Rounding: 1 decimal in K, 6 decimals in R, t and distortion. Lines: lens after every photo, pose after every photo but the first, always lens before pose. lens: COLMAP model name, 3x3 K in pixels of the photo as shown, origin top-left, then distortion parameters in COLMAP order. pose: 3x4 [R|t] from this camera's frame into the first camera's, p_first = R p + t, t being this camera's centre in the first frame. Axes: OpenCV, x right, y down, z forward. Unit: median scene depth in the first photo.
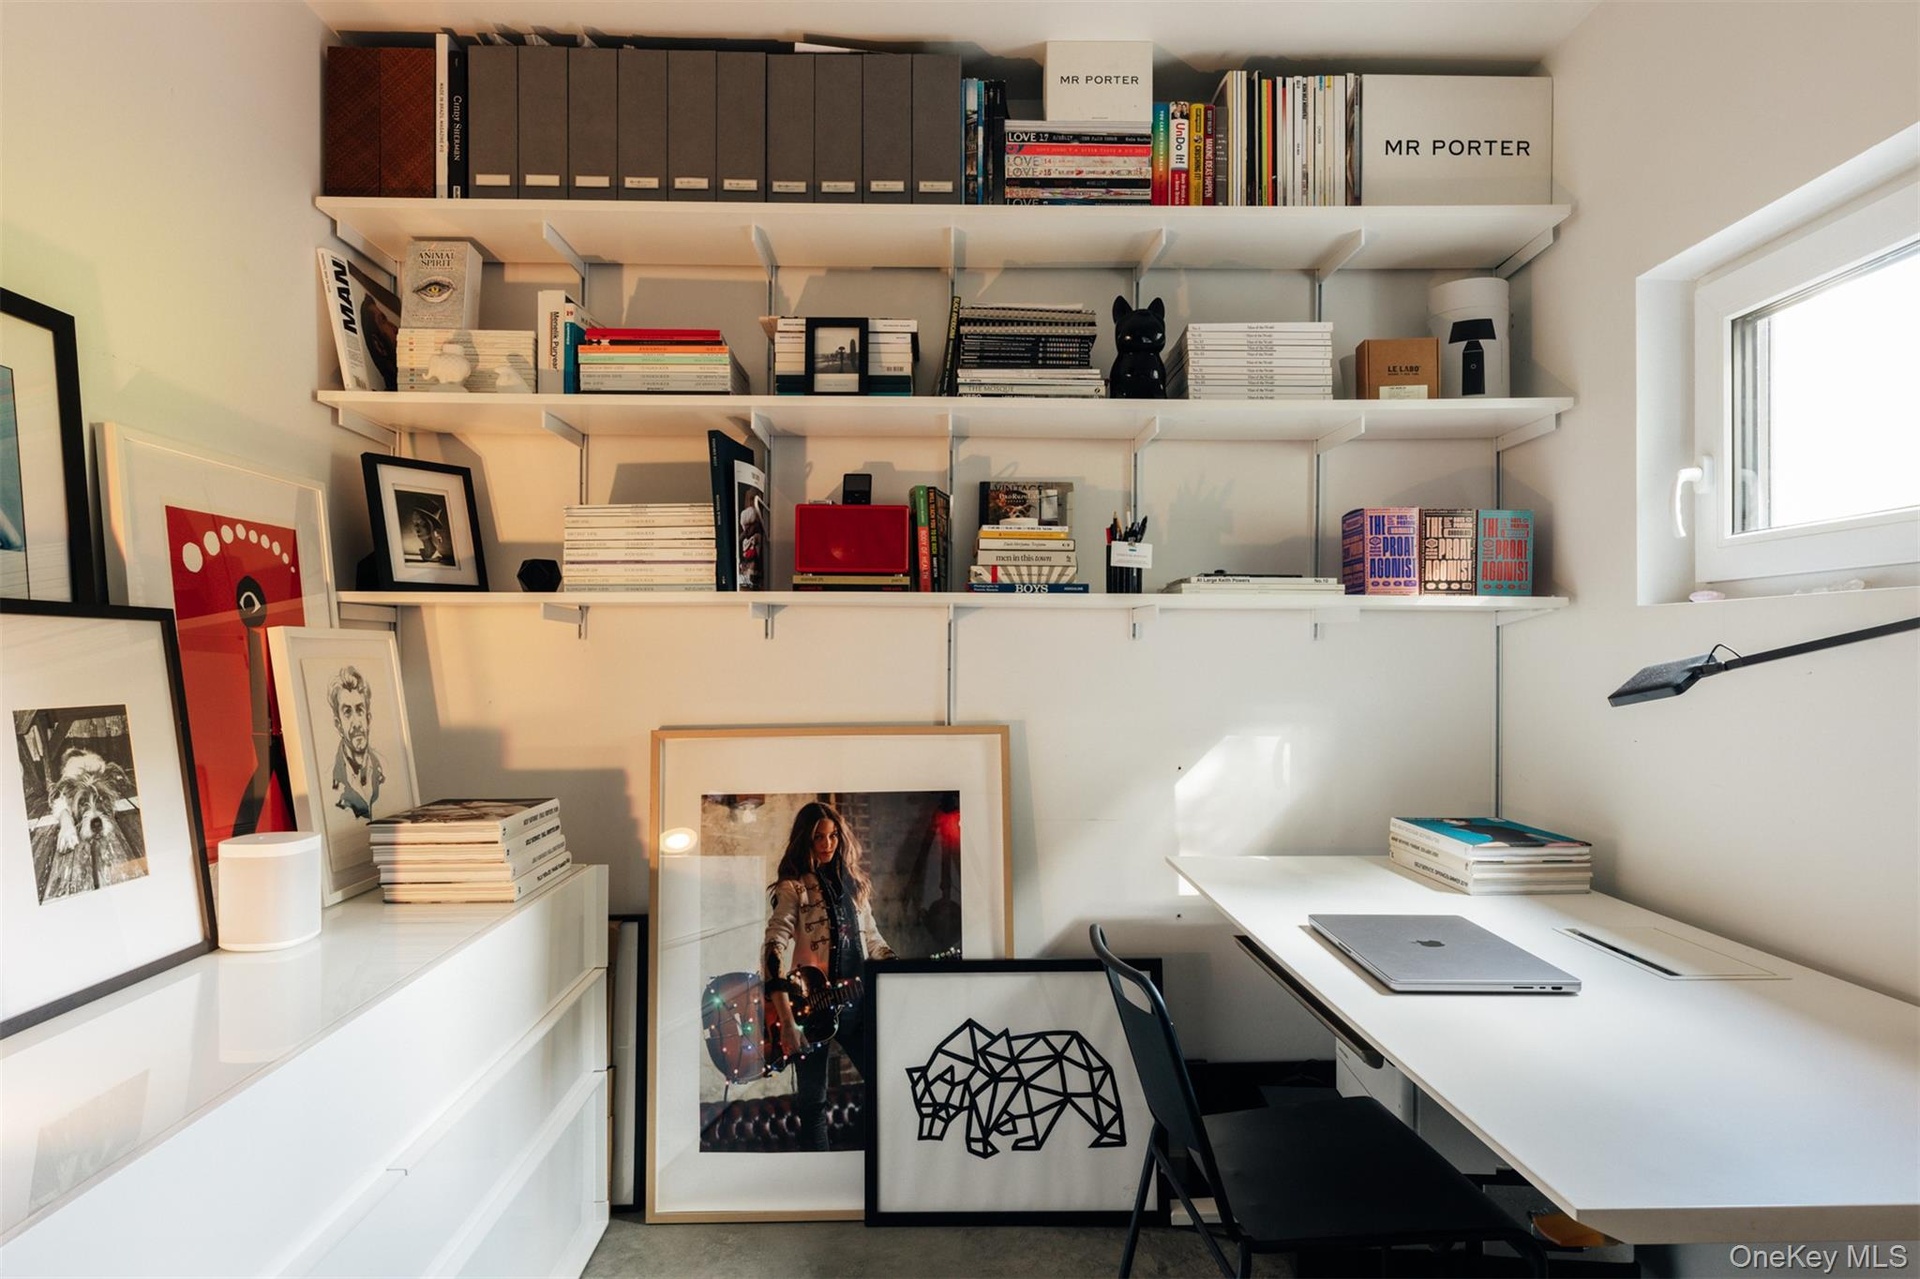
lens RADIAL K [[1074.8, 0, 943.4], [0, 1074.8, 678.4], [0, 0, 1]] dist [-0.002433, 0.002225]
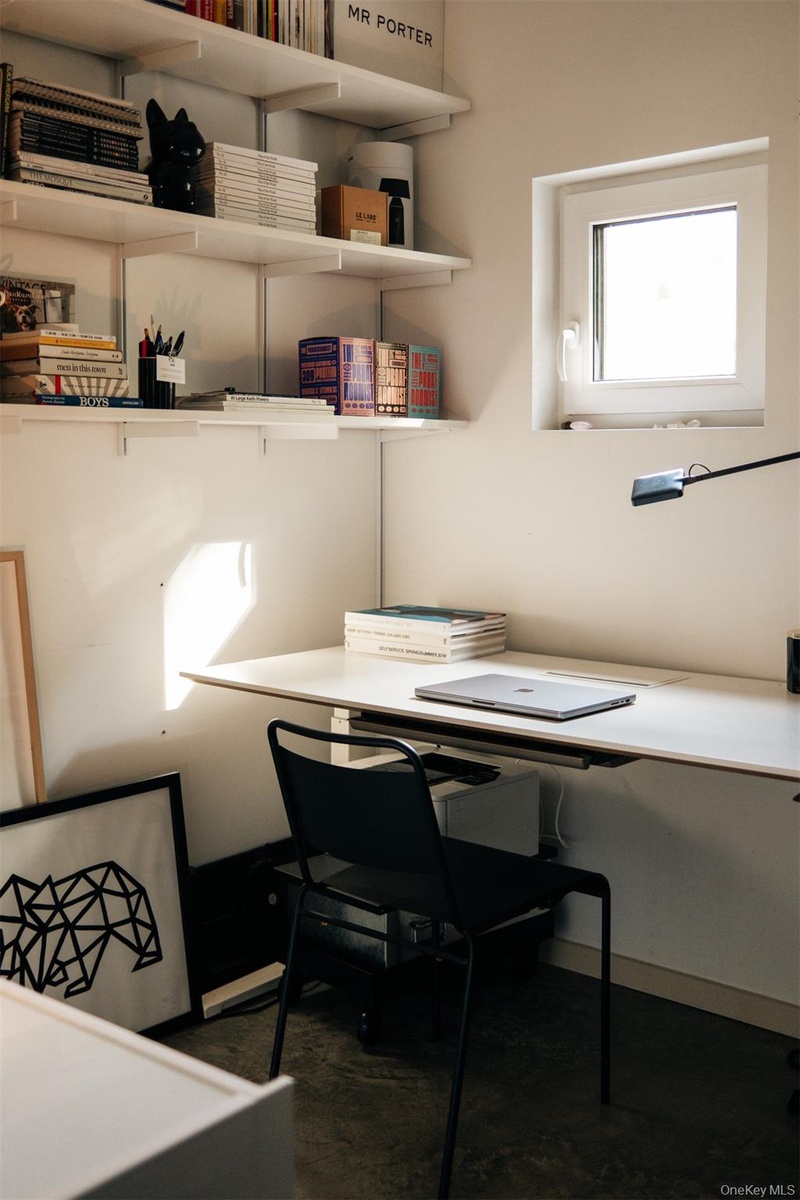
lens RADIAL K [[1329.0, 0, 399.9], [0, 1329.0, 597.1], [0, 0, 1]] dist [-0.029048, 0.000000]
pose [[0.666977, -0.080805, 0.740683, -0.608785], [0.018900, 0.995617, 0.091598, -0.014790], [-0.744838, -0.047095, 0.665581, 0.022180]]
